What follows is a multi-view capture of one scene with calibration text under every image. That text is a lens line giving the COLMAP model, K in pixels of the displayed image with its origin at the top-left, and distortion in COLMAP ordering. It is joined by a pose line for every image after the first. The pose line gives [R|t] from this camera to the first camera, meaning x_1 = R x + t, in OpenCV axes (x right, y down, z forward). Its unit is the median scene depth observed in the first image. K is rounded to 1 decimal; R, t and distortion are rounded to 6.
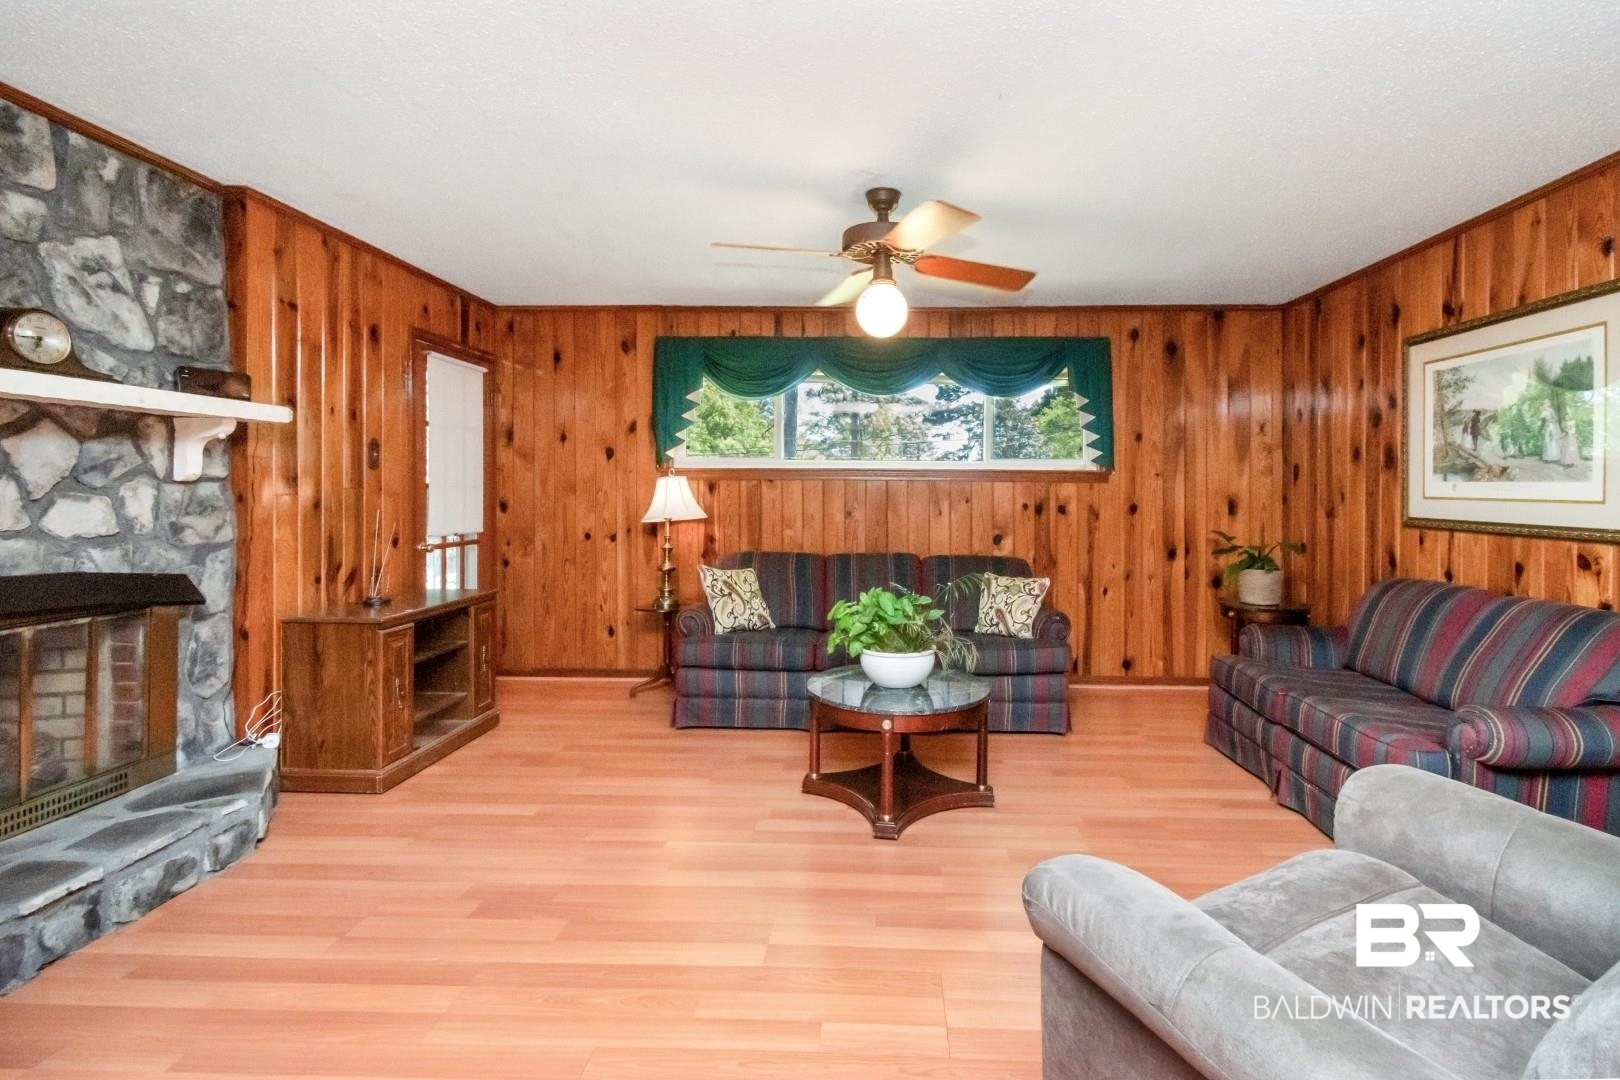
lens RADIAL K [[753.5, 0, 855.0], [0, 753.5, 488.7], [0, 0, 1]] dist [0.003466, 0.000518]
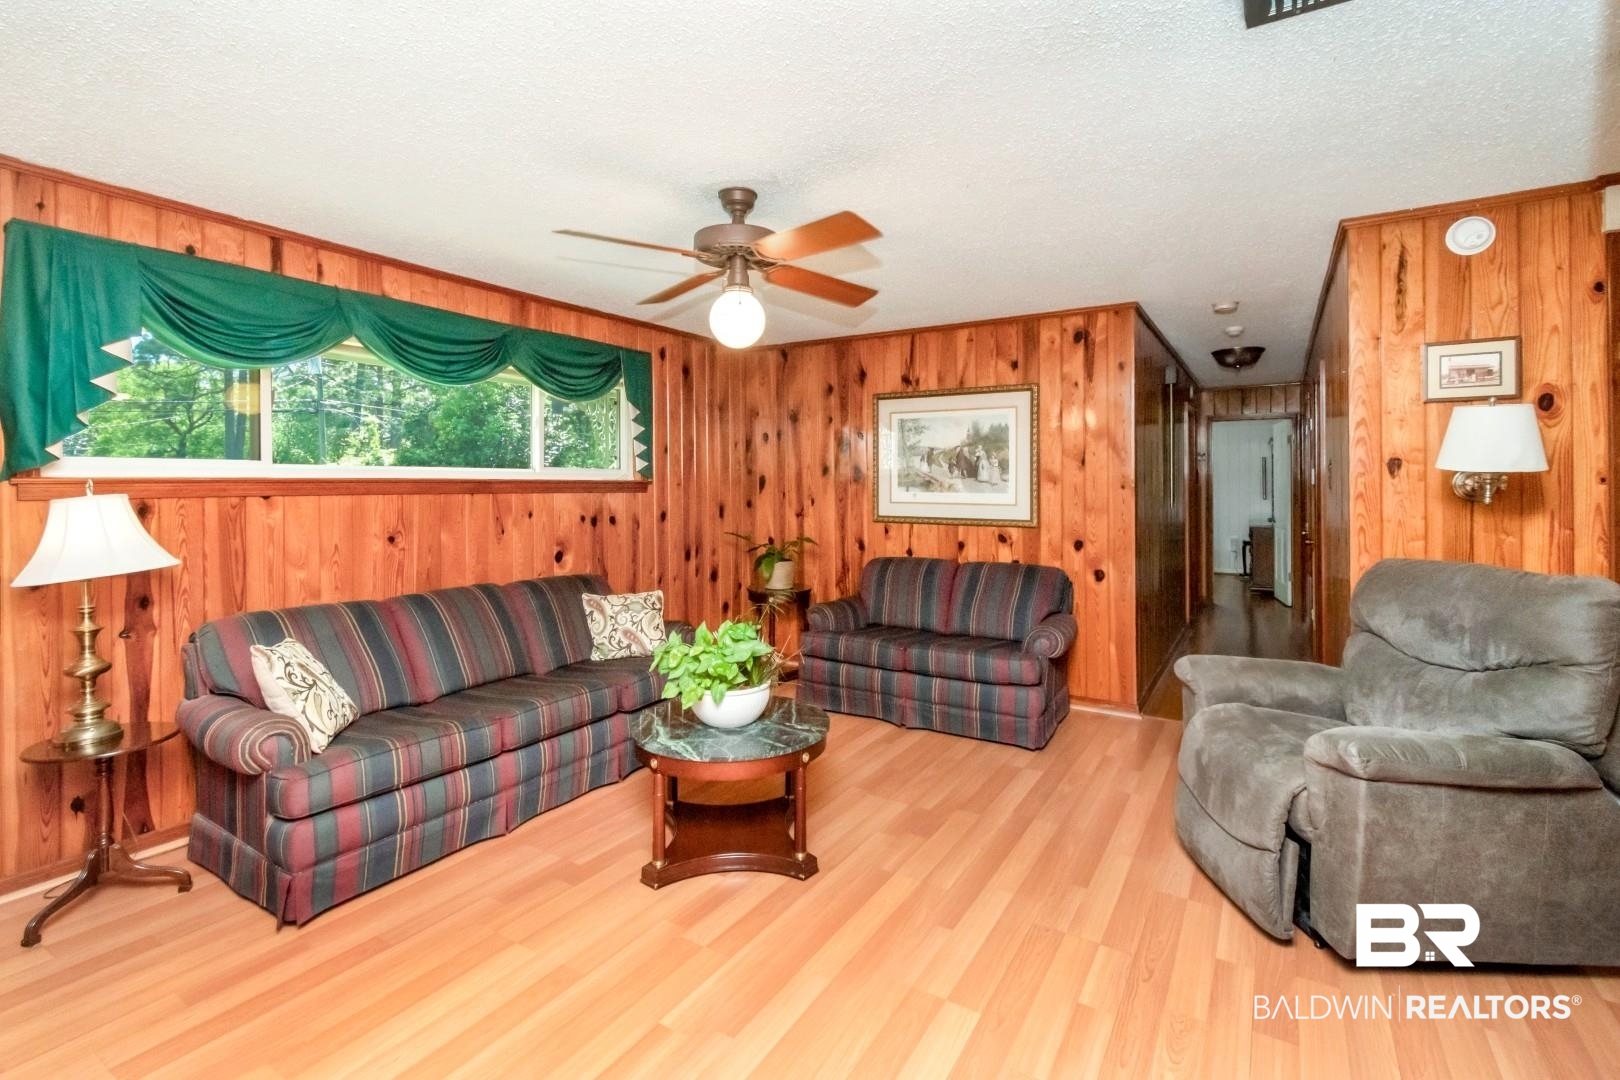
lens RADIAL K [[741.0, 0, 814.3], [0, 741.0, 477.5], [0, 0, 1]] dist [0.004410, -0.000207]
pose [[0.496284, 0.001066, 0.868159, -0.542202], [0.003786, 0.999987, -0.003392, -0.029692], [-0.868152, 0.004970, 0.496274, 0.361877]]
